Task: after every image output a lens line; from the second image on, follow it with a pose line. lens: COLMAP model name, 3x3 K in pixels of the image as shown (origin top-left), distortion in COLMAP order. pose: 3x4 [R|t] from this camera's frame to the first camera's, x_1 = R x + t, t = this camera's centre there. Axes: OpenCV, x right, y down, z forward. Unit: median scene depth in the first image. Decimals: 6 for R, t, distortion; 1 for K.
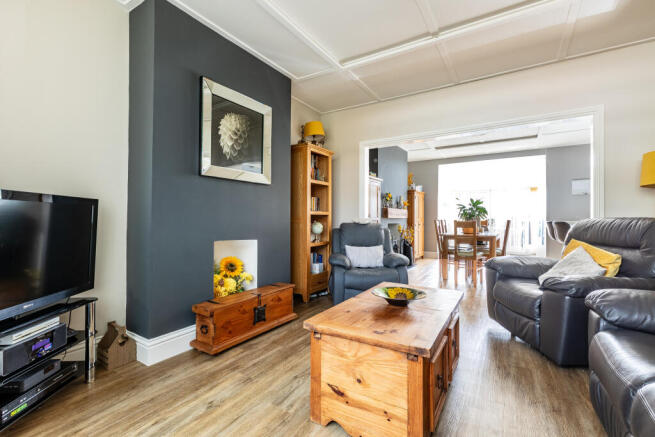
lens RADIAL K [[299.0, 0, 316.2], [0, 299.0, 217.9], [0, 0, 1]] dist [-0.000787, 0.000236]
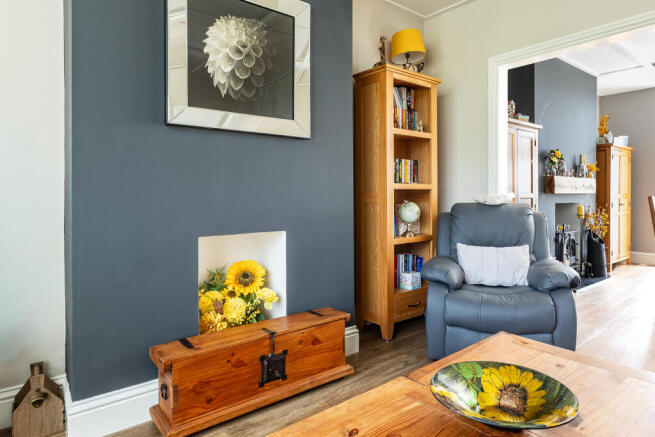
lens RADIAL K [[391.1, 0, 365.7], [0, 391.1, 199.6], [0, 0, 1]] dist [0.000911, 0.000057]
pose [[0.962396, -0.004074, -0.271618, 0.135304], [0.008166, 0.999870, 0.013938, -0.001772], [0.271526, -0.015632, 0.962304, 0.258344]]
